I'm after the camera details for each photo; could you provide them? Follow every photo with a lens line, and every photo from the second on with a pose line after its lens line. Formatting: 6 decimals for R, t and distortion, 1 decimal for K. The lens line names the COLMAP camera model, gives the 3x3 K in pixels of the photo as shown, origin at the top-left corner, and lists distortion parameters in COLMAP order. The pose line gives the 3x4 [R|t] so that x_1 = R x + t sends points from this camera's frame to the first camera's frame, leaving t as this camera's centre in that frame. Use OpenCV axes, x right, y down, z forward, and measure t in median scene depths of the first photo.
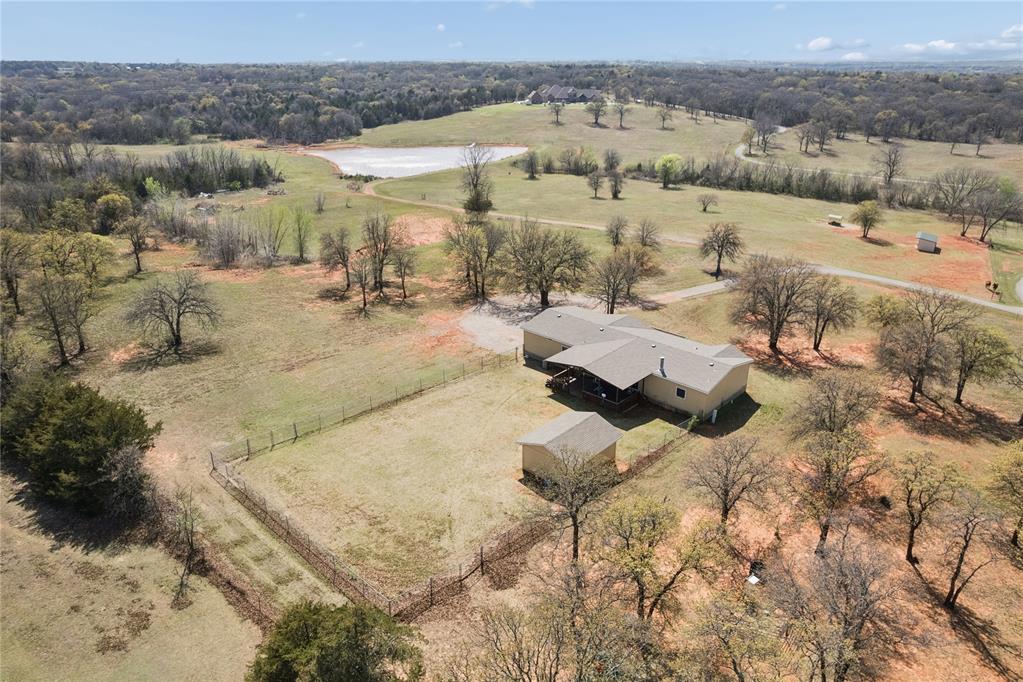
lens RADIAL K [[658.0, 0, 515.0], [0, 658.0, 340.8], [0, 0, 1]] dist [-0.105245, 0.083492]
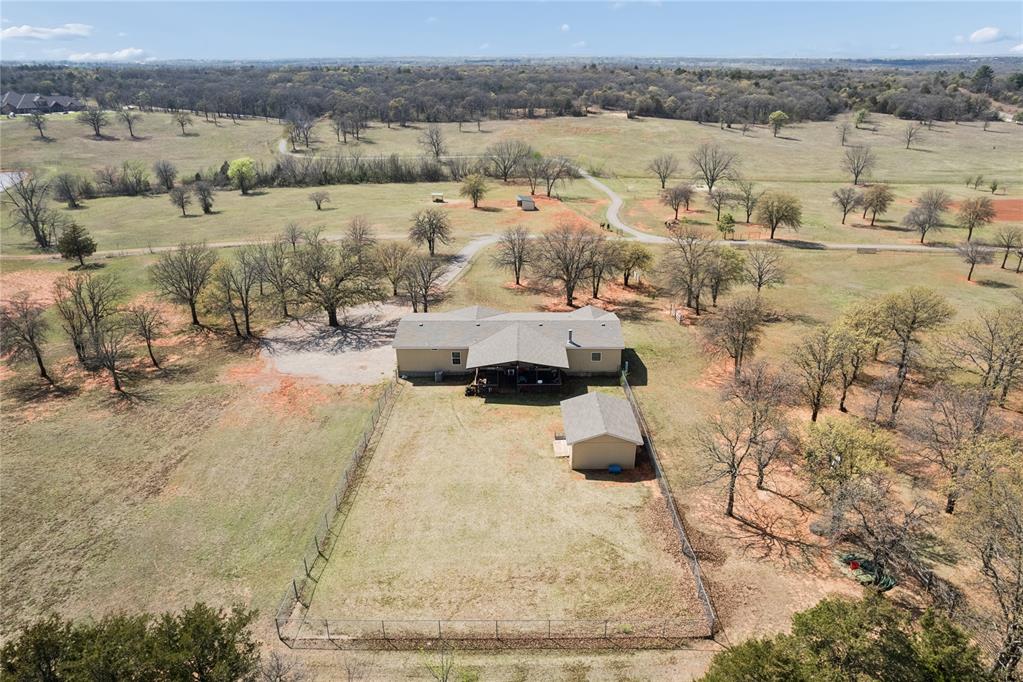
lens RADIAL K [[658.0, 0, 515.0], [0, 658.0, 340.8], [0, 0, 1]] dist [-0.105245, 0.083492]
pose [[0.731094, -0.269121, 0.626957, -0.124660], [0.267156, 0.958462, 0.099889, -0.021677], [-0.627797, 0.094467, 0.772624, 0.057561]]
